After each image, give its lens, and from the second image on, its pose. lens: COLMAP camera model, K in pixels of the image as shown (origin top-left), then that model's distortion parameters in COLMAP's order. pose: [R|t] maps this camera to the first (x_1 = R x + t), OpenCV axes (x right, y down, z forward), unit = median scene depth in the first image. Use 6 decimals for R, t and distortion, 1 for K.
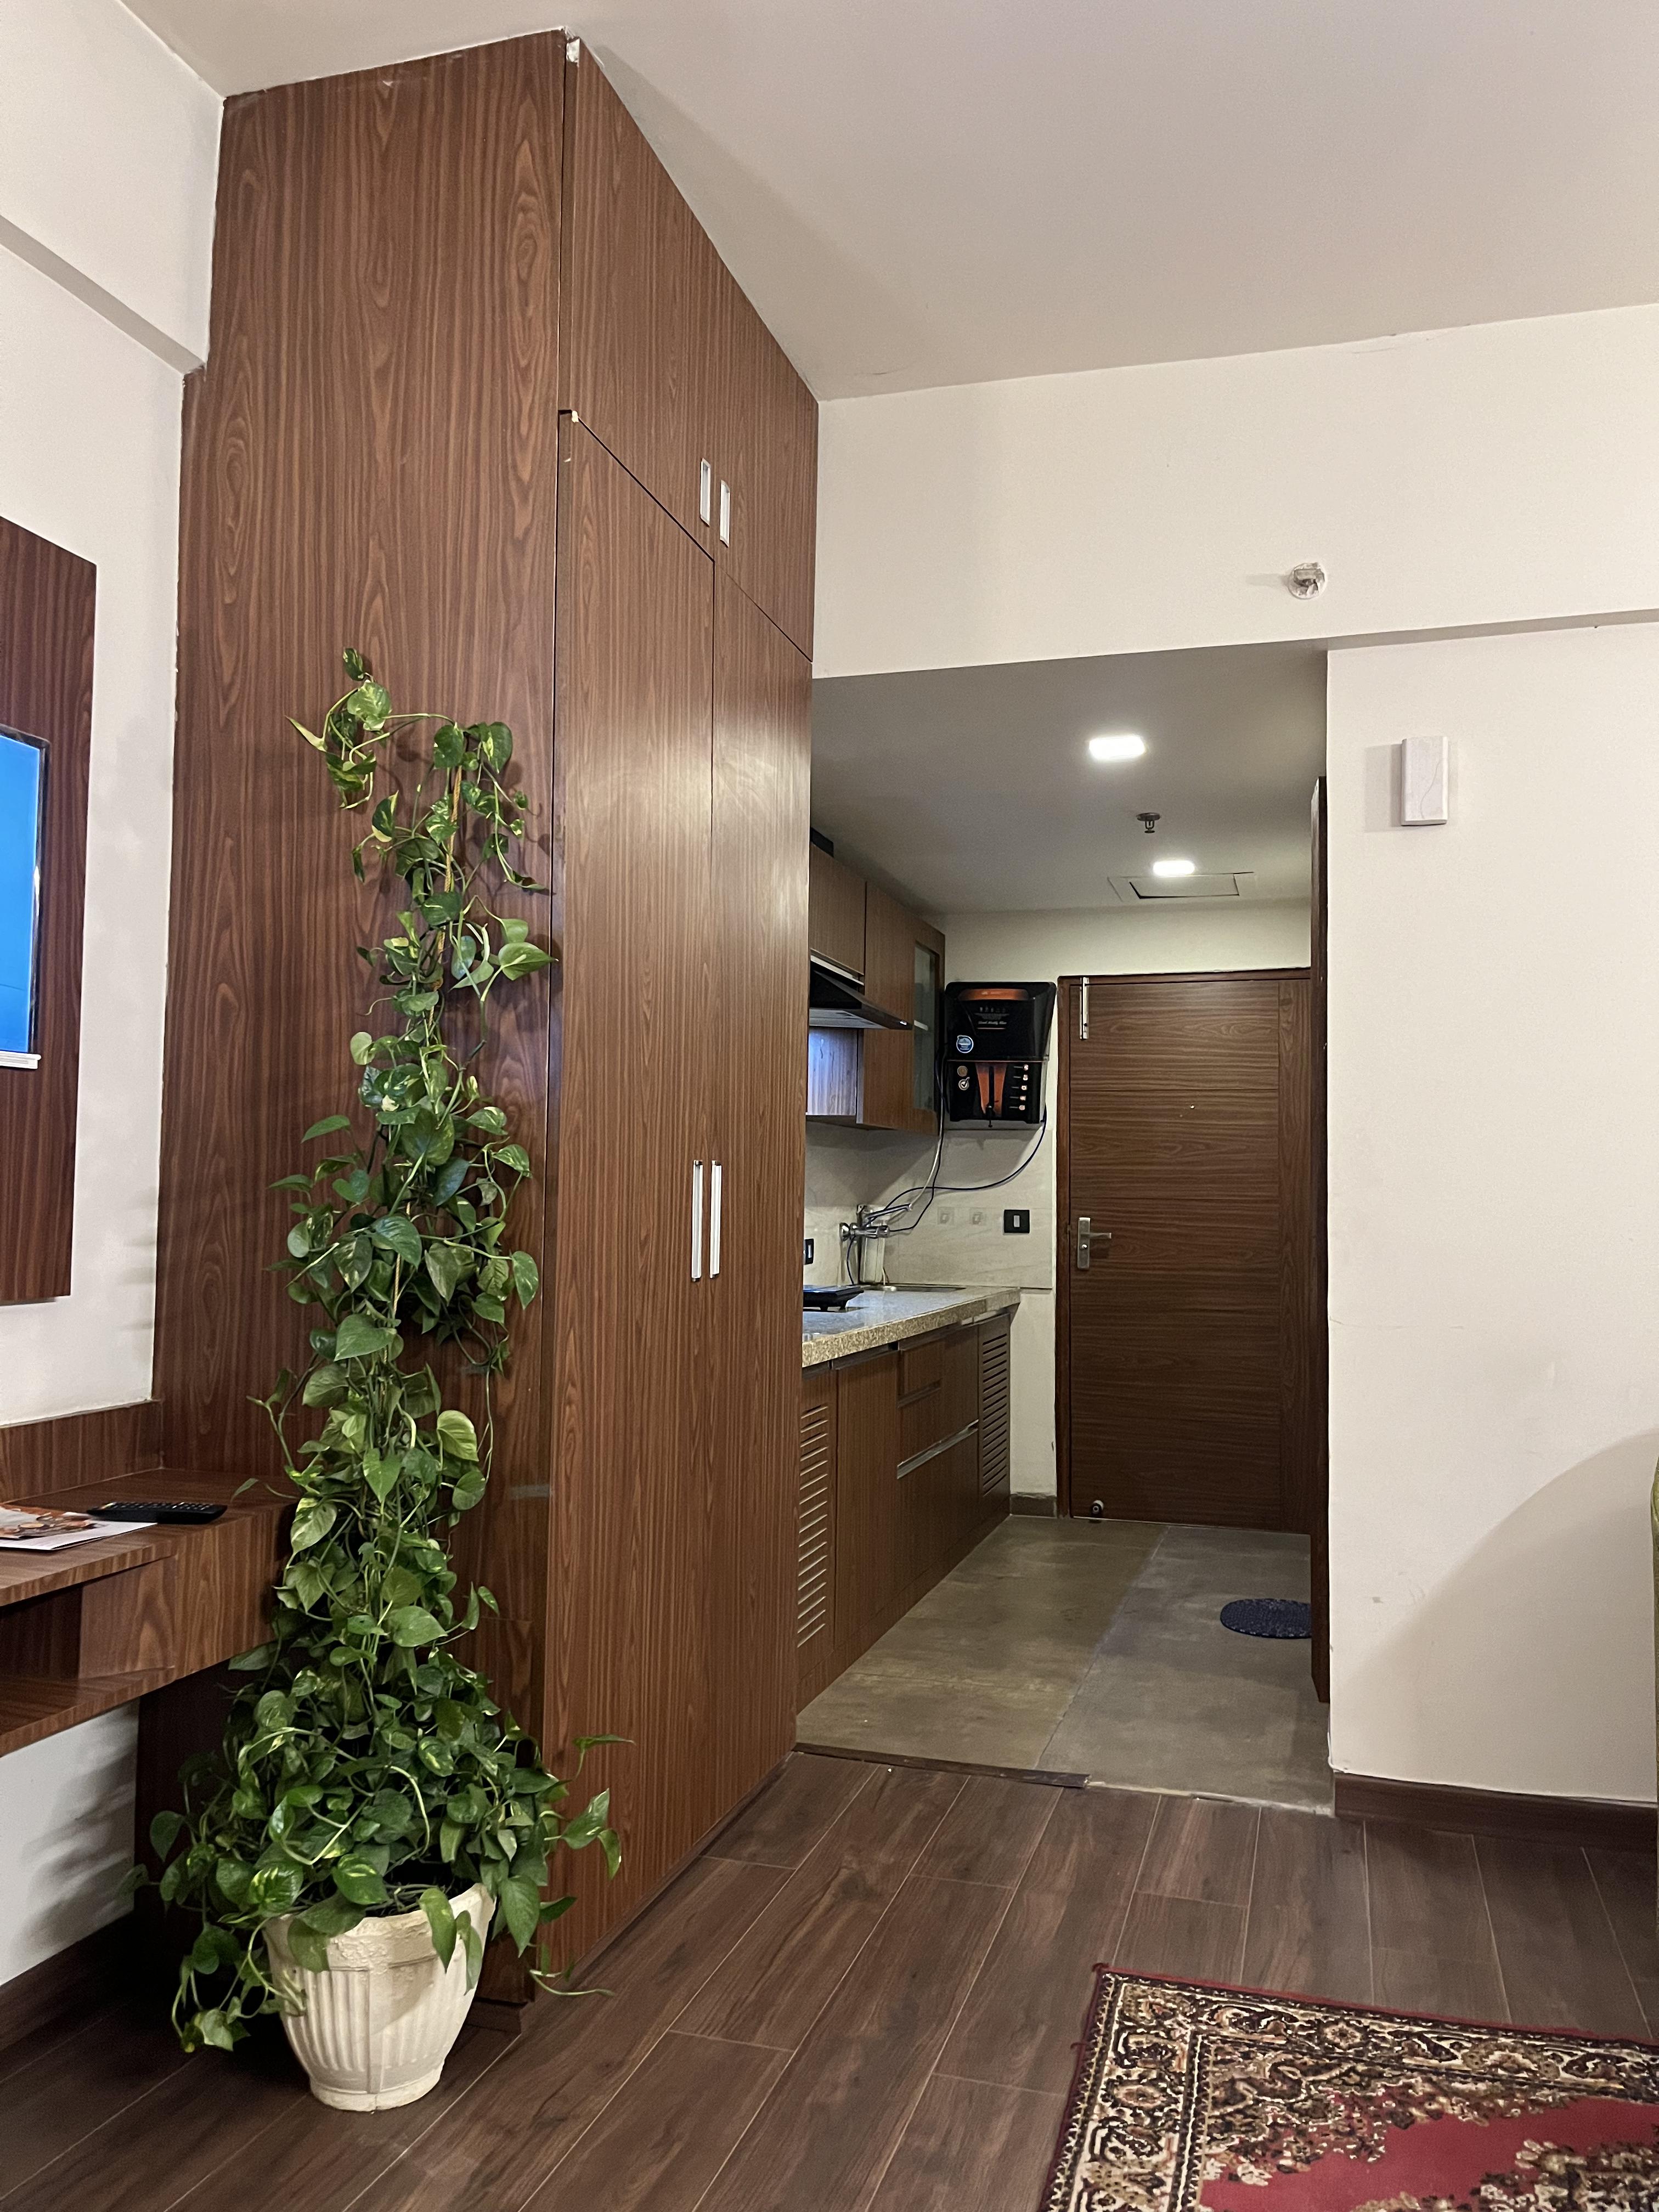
lens RADIAL K [[1738.6, 0, 829.5], [0, 1738.6, 1106.0], [0, 0, 1]] dist [0.061557, -0.055053]
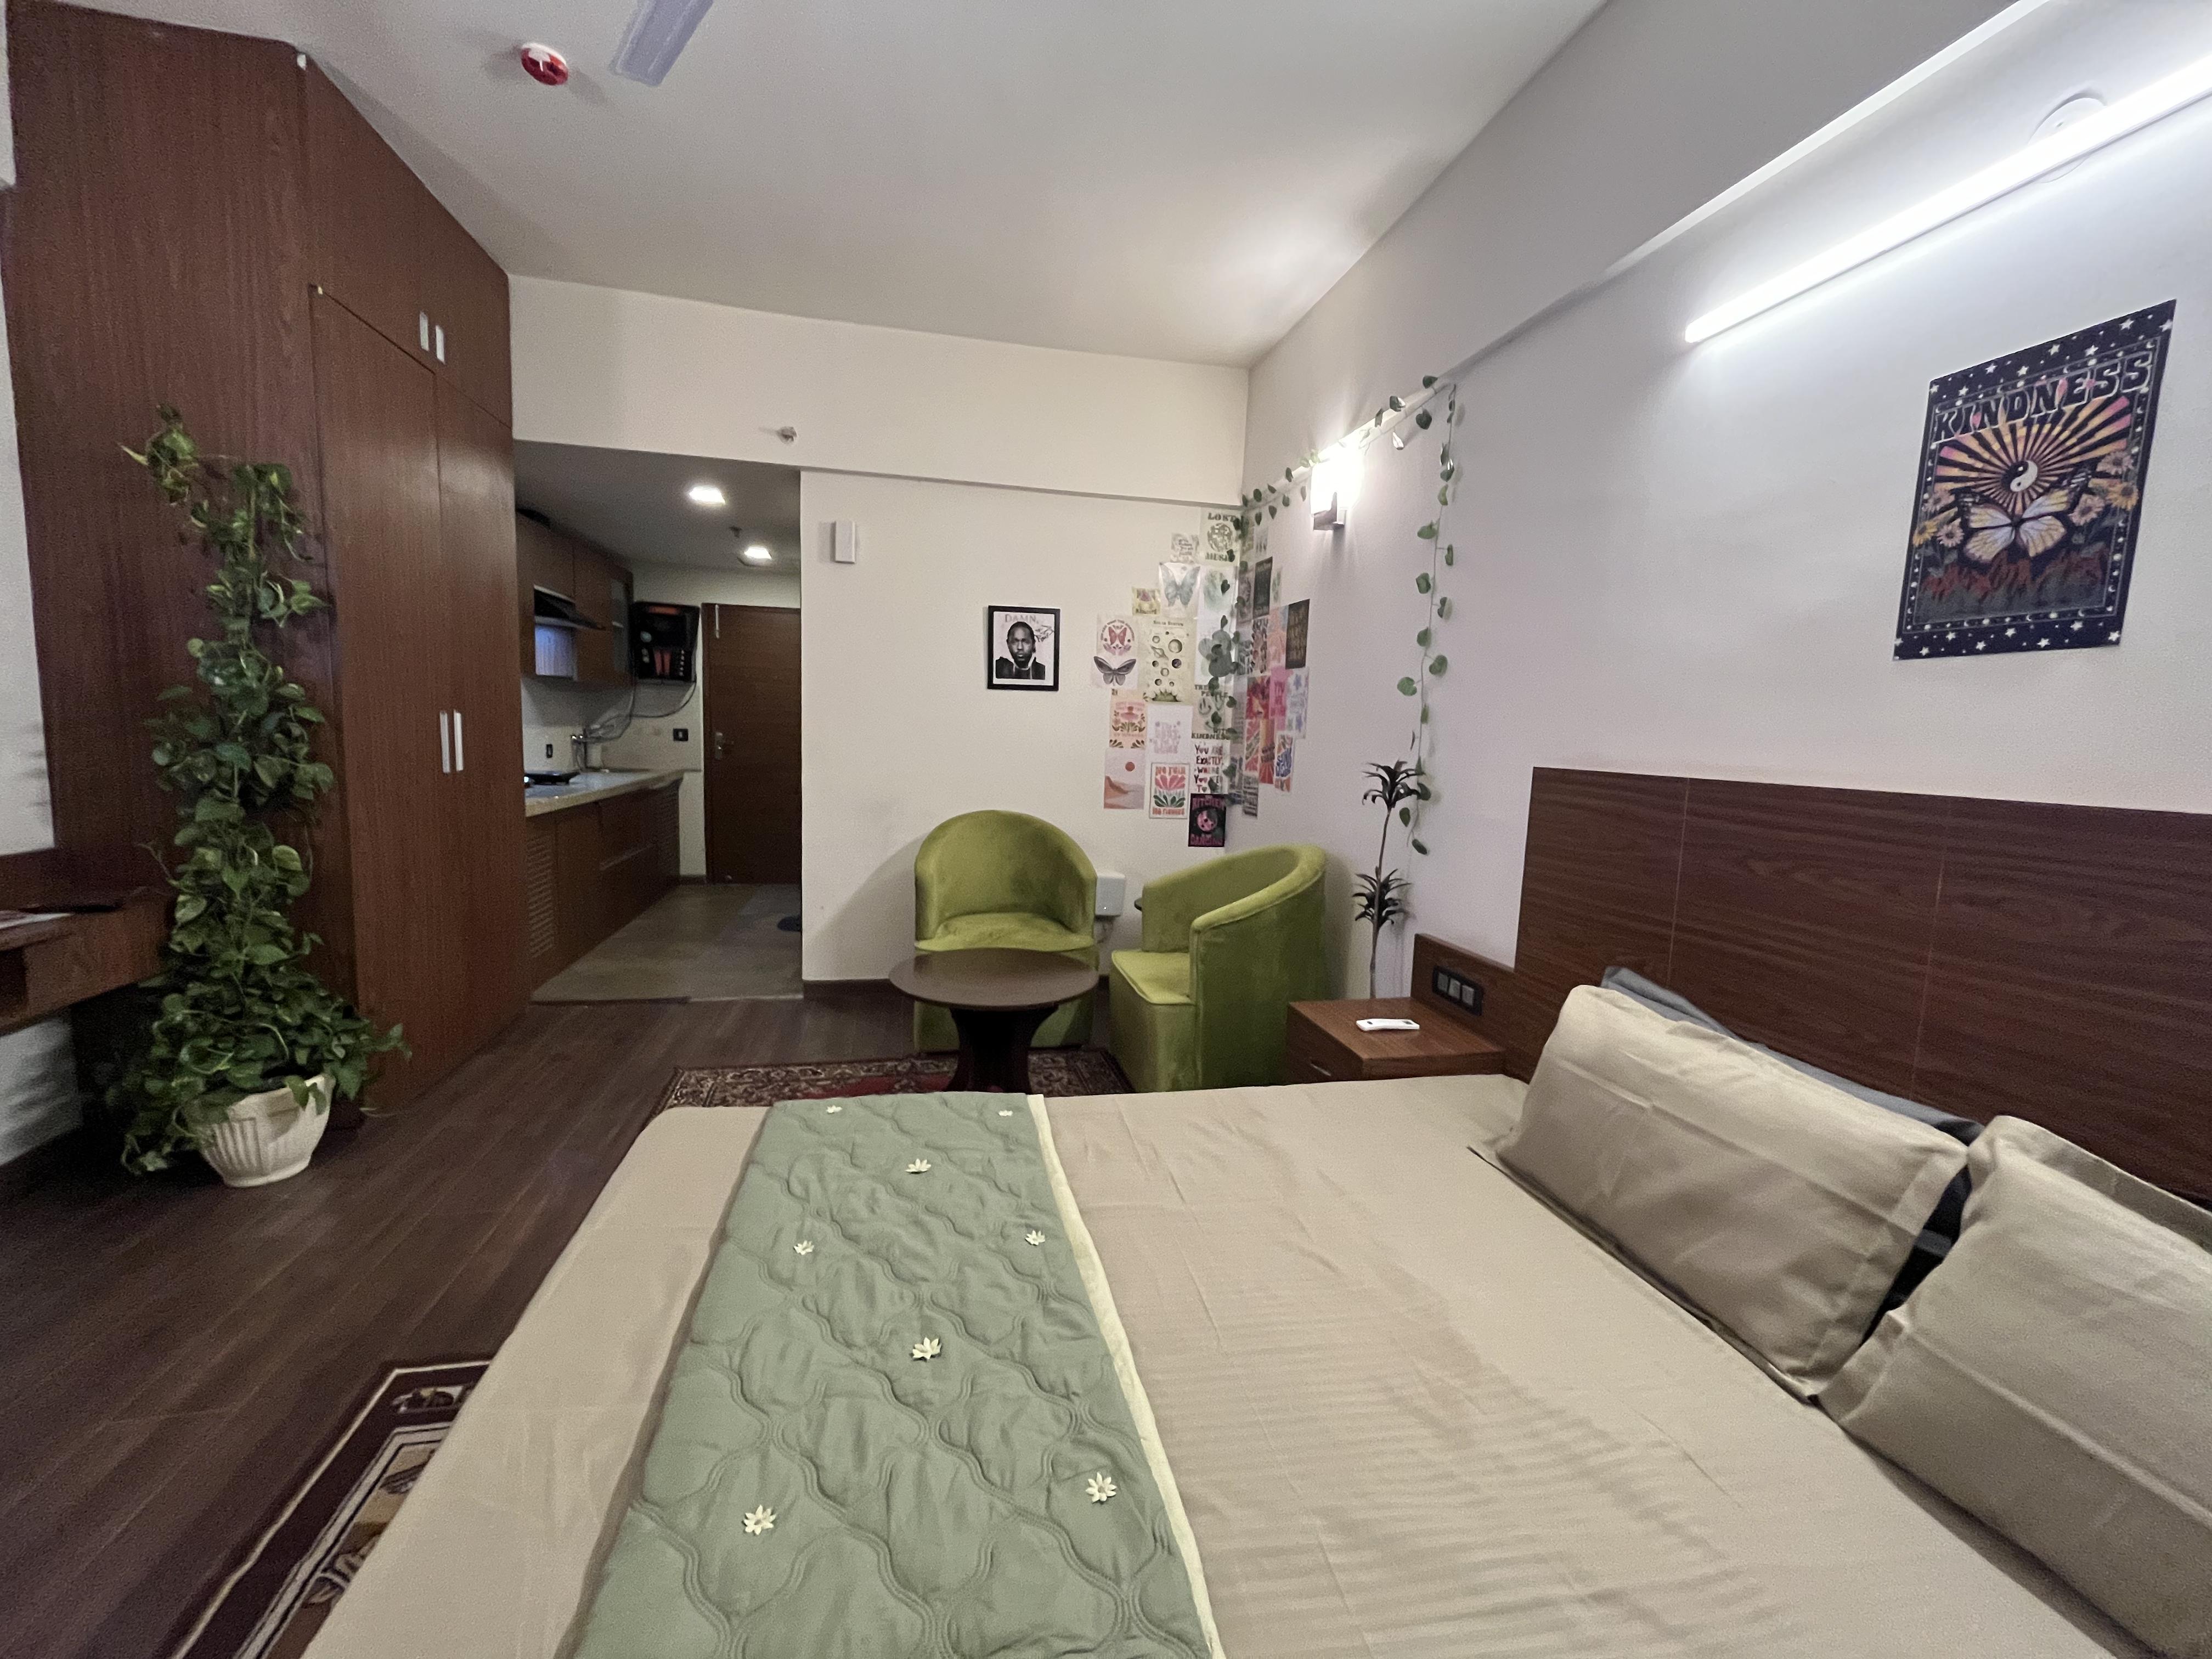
lens RADIAL K [[912.6, 0, 1106.0], [0, 912.6, 829.5], [0, 0, 1]] dist [-0.000559, -0.000212]
pose [[0.873701, -0.036970, 0.485057, 0.086200], [-0.048231, 0.985612, 0.161997, -0.046489], [-0.484067, -0.164932, 0.859347, -0.283047]]
